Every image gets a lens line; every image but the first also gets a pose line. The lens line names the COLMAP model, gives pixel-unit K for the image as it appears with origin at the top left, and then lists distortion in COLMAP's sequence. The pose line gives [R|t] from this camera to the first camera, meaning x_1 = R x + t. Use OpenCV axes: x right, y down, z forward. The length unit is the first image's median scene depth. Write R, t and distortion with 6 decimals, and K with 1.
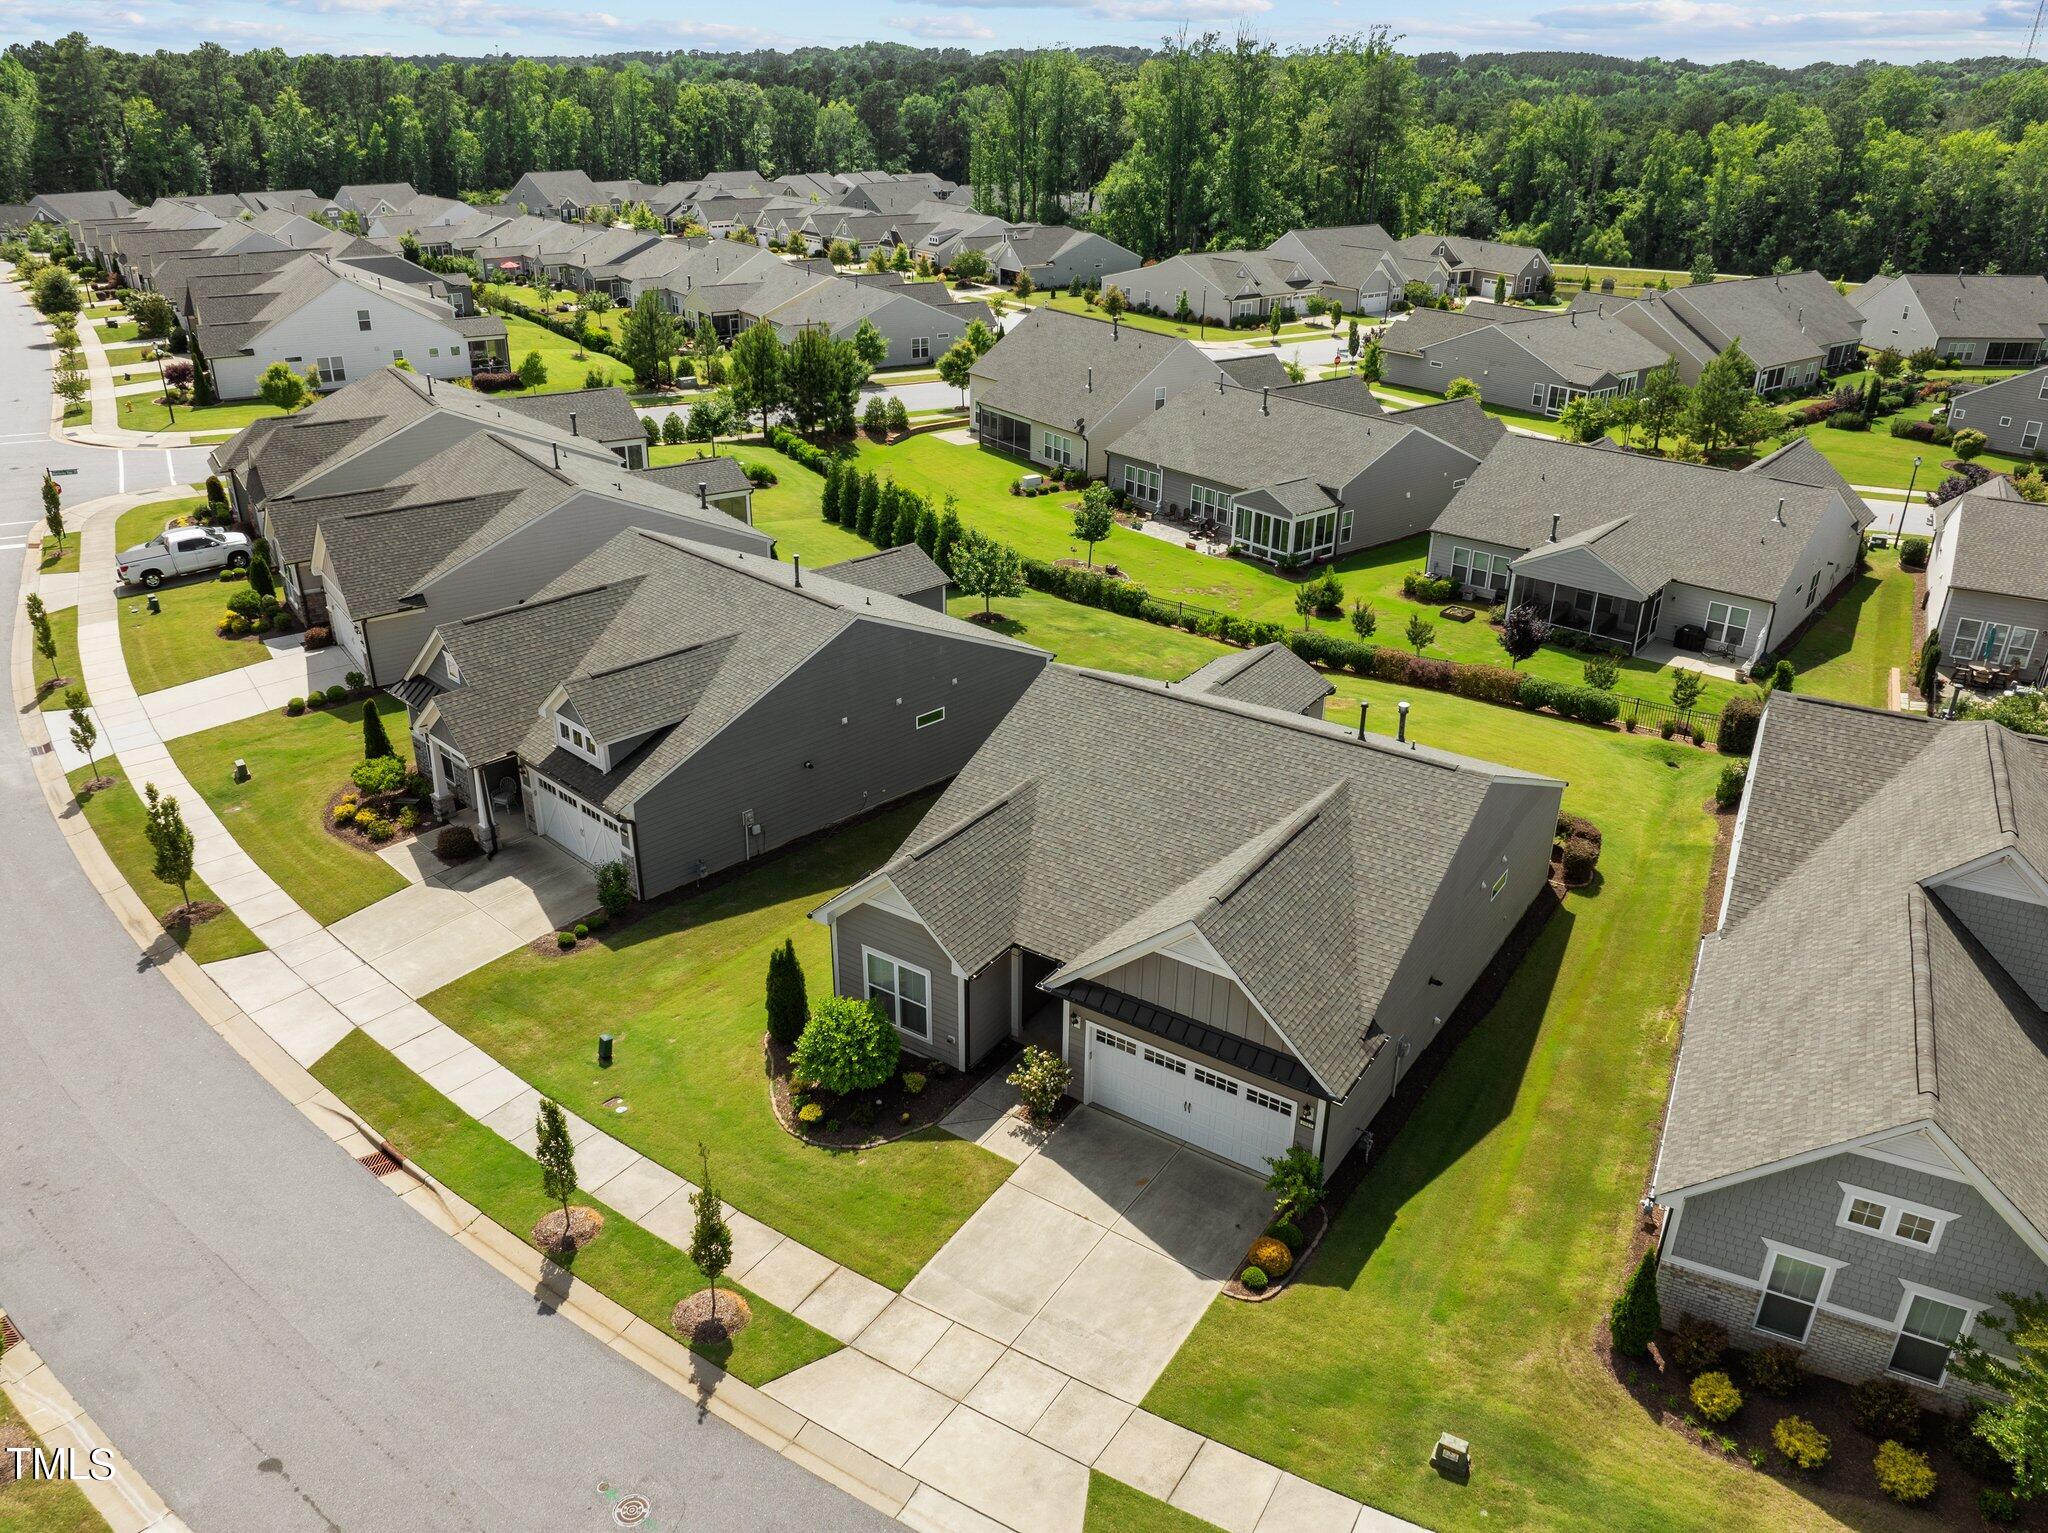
lens RADIAL K [[1505.0, 0, 1028.6], [0, 1505.0, 762.7], [0, 0, 1]] dist [-0.033245, -0.005784]
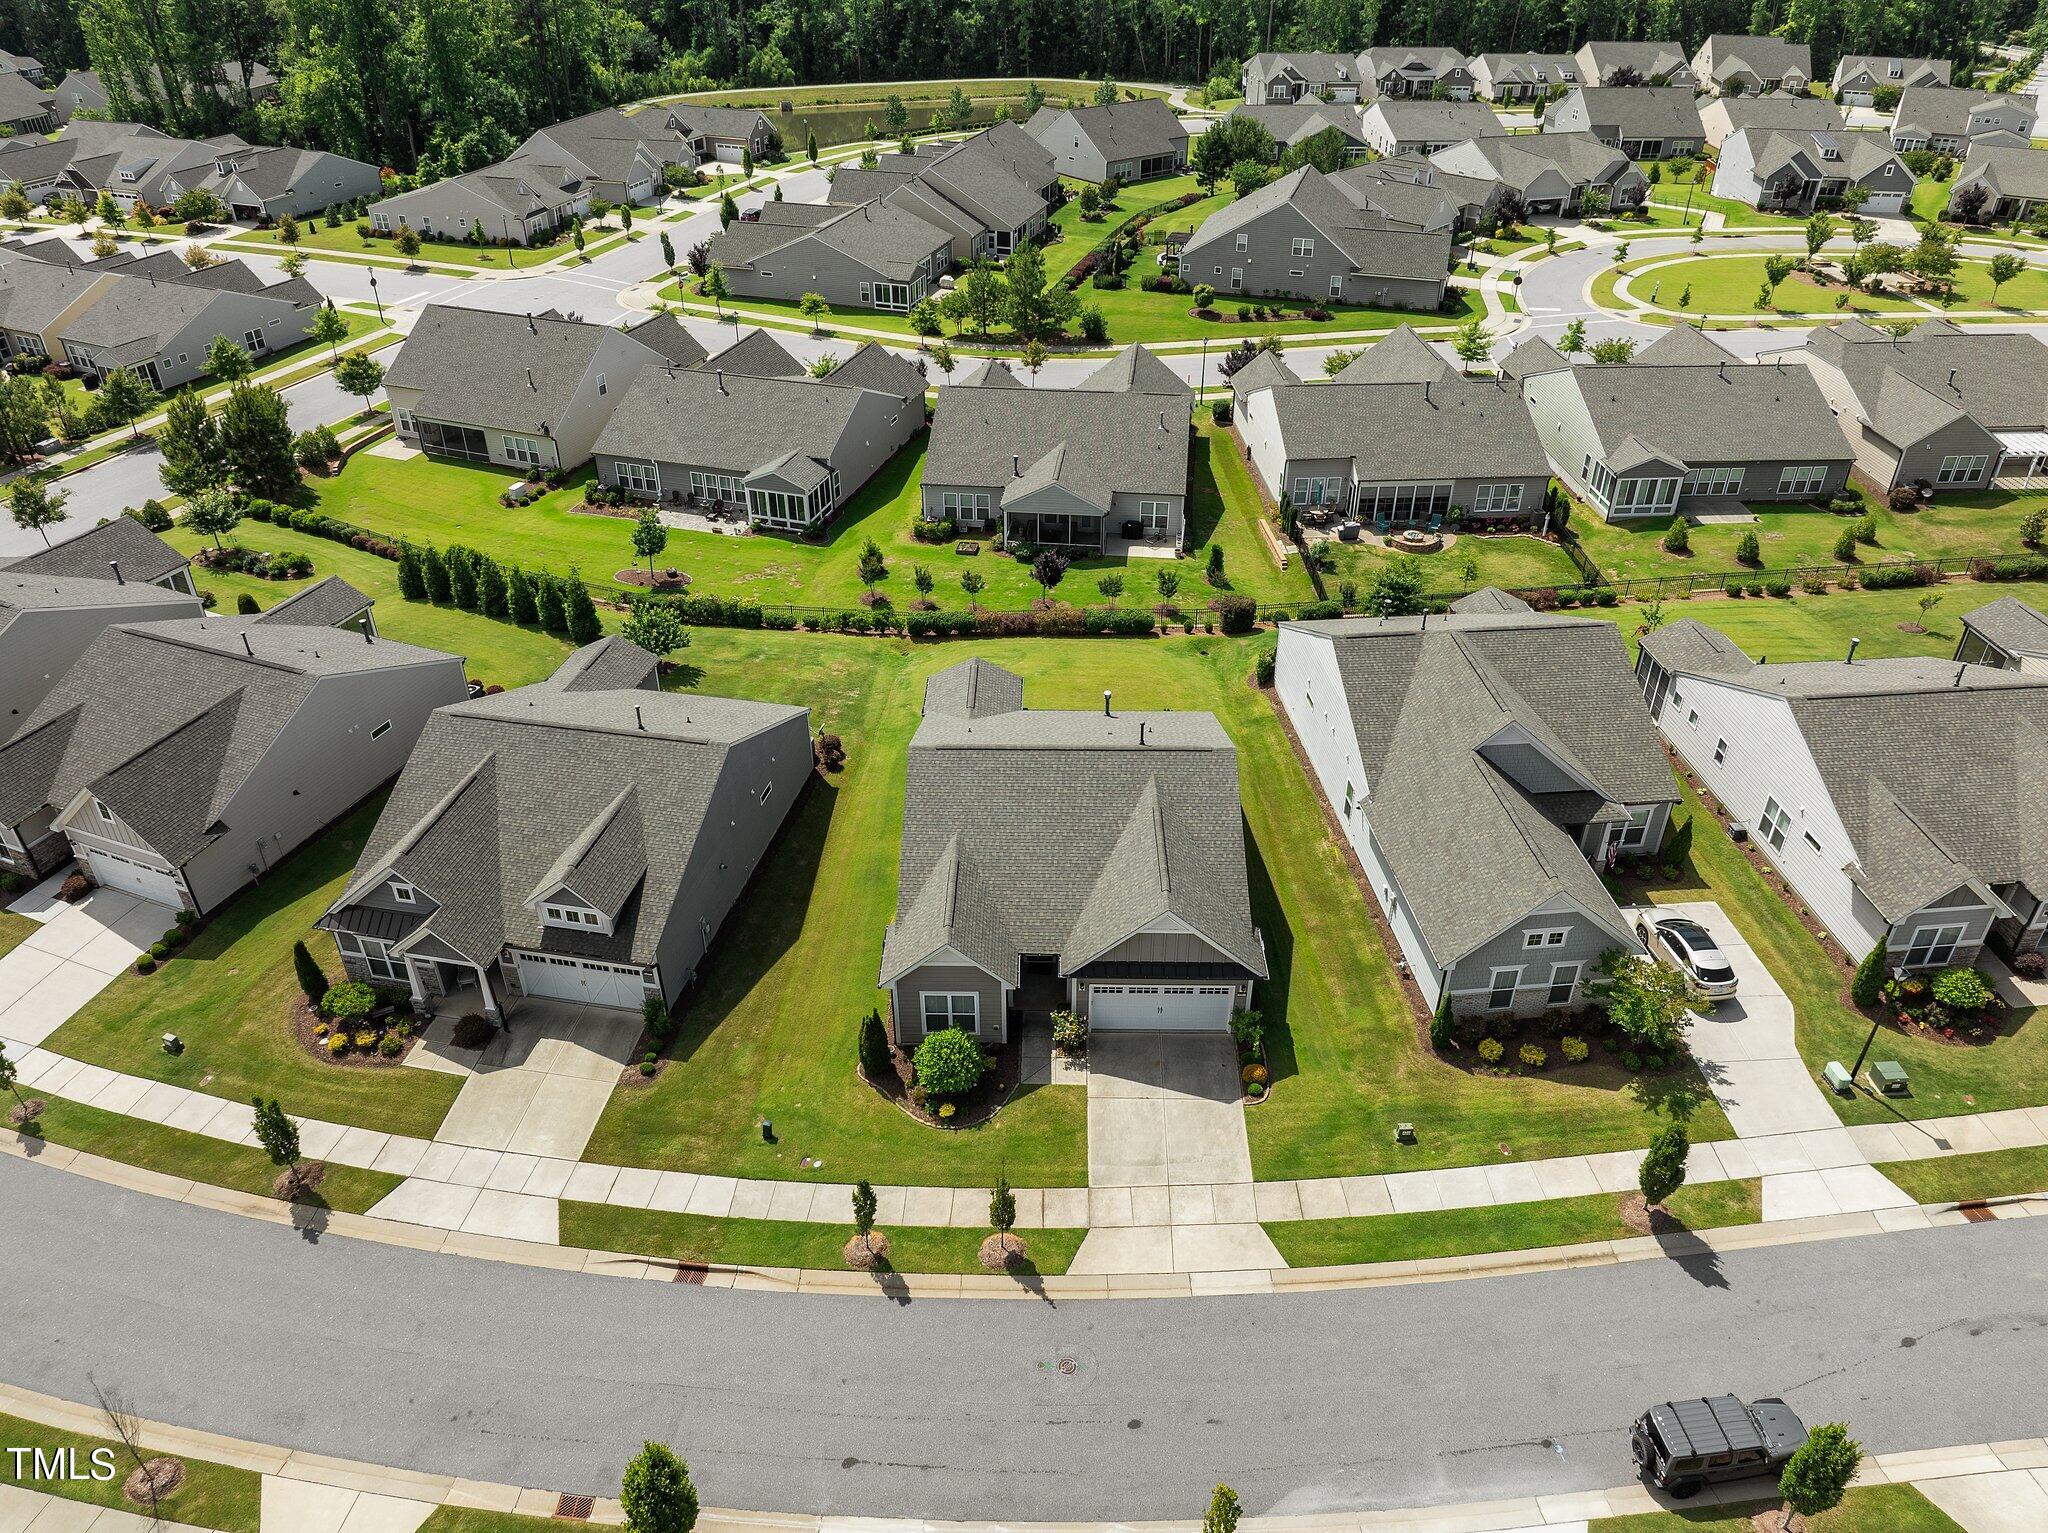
lens RADIAL K [[1459.8, 0, 1033.3], [0, 1459.8, 769.7], [0, 0, 1]] dist [-0.027789, 0.000856]
pose [[0.838332, -0.316094, 0.444166, -0.473532], [0.242173, 0.945872, 0.216052, -0.295468], [-0.488417, -0.073558, 0.869505, -0.217538]]
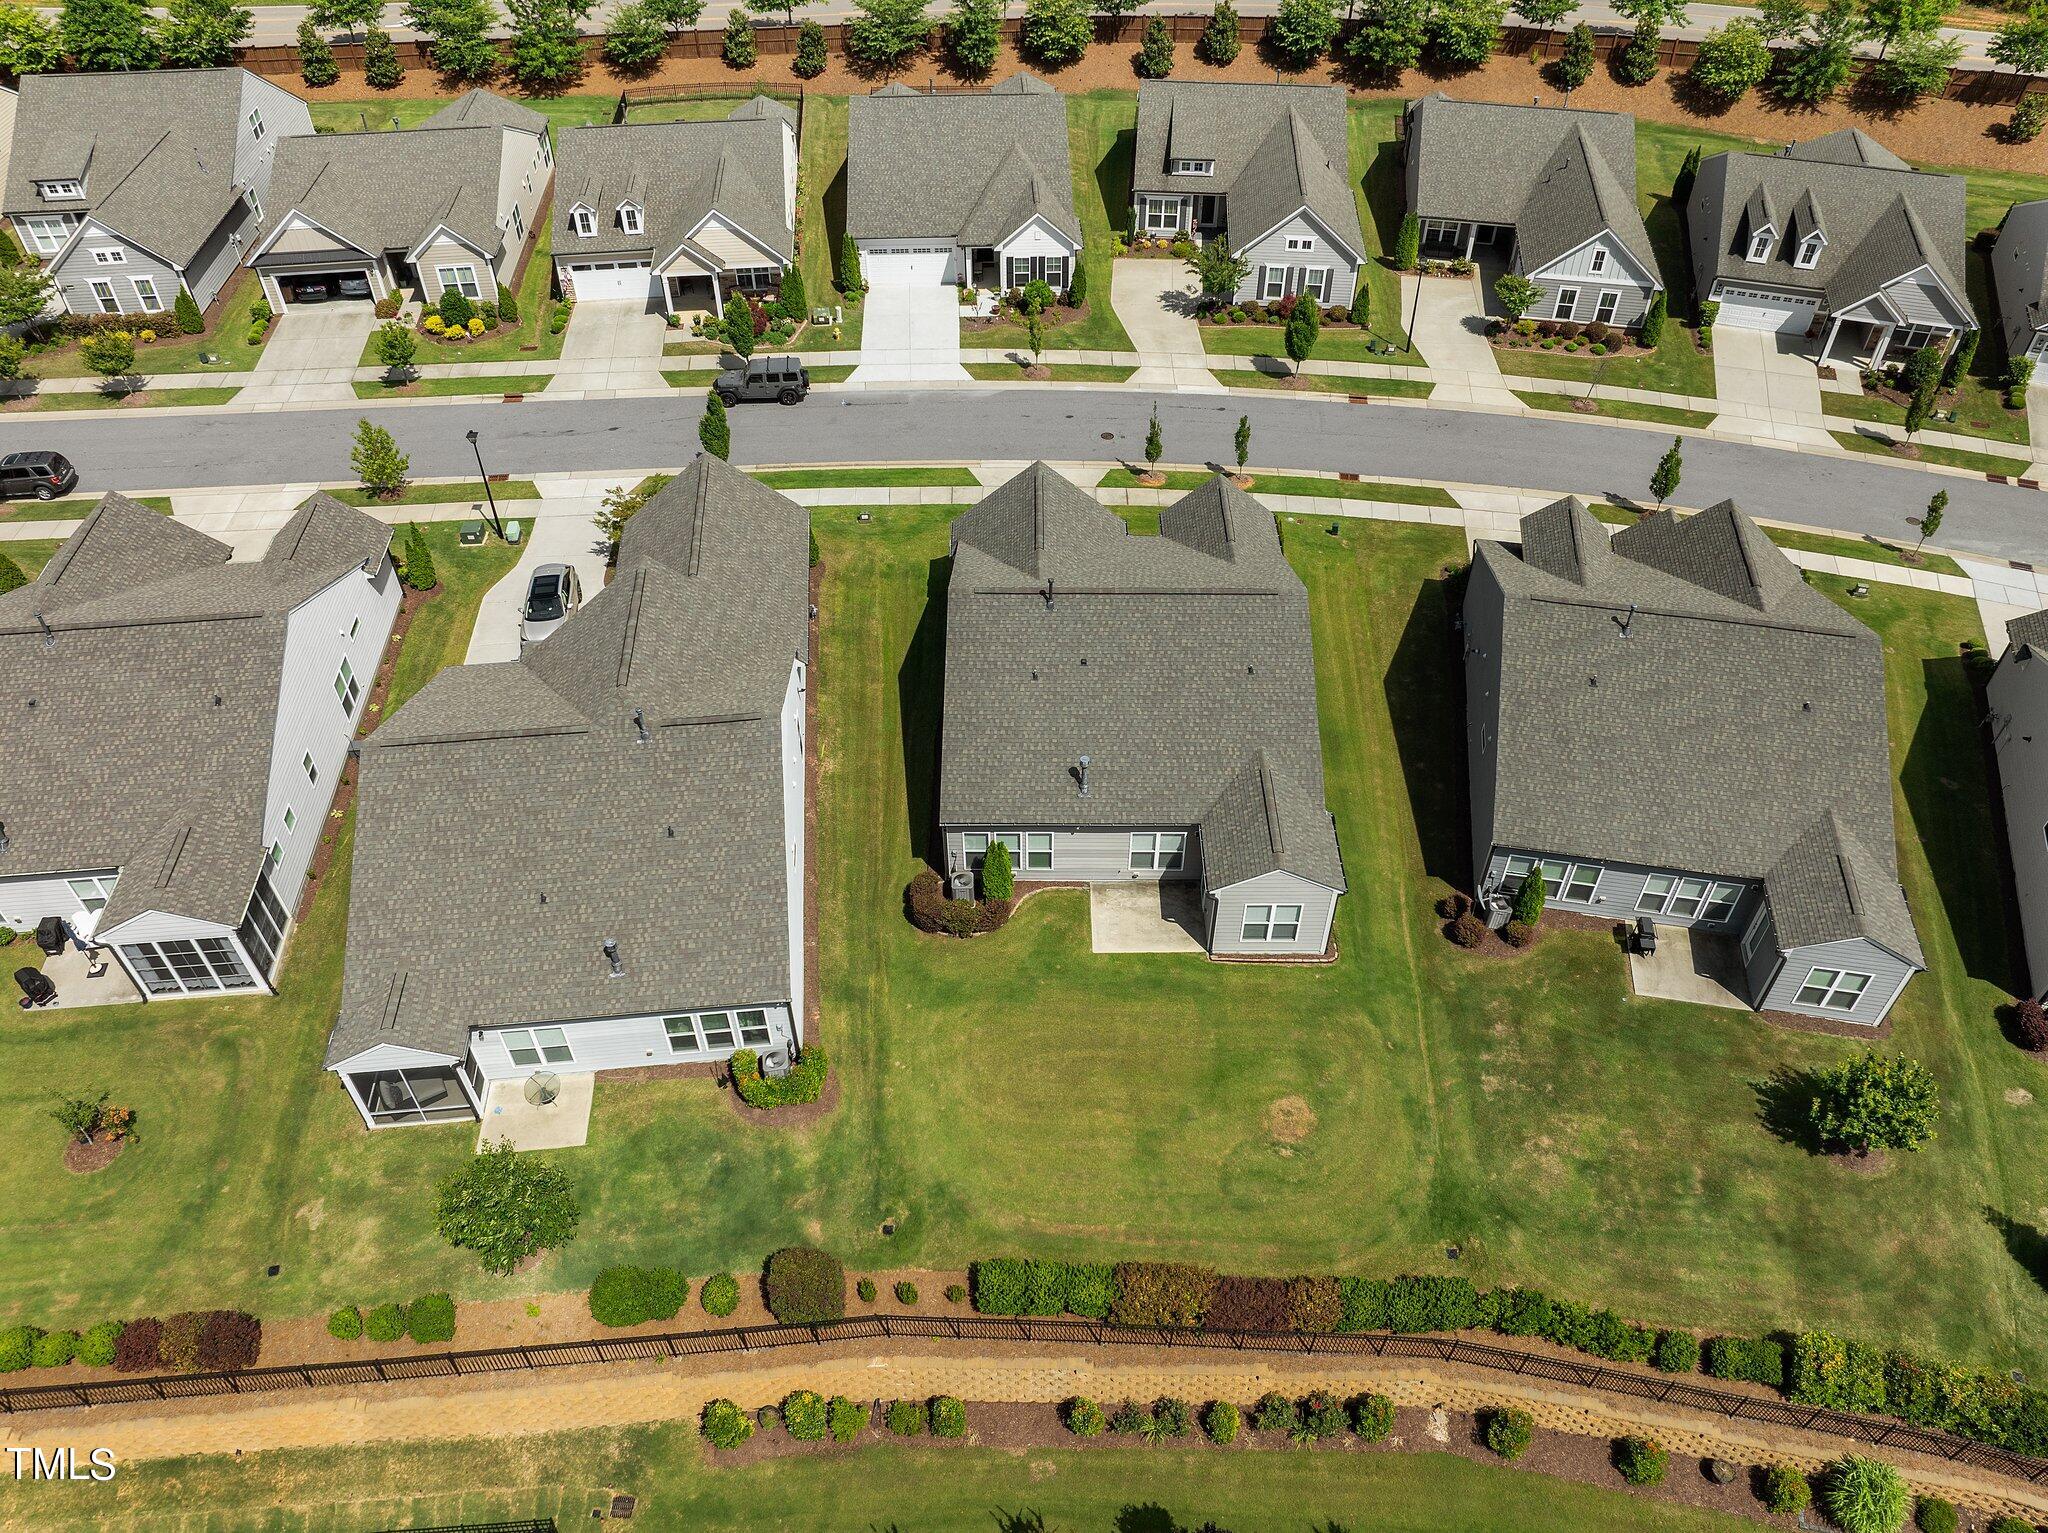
lens RADIAL K [[1429.2, 0, 1025.3], [0, 1429.2, 764.3], [0, 0, 1]] dist [-0.037069, 0.001051]
pose [[-0.836743, 0.366603, -0.406772, 0.719932], [-0.243195, 0.416771, 0.875875, -0.950343], [0.490630, 0.831808, -0.259574, 1.260785]]
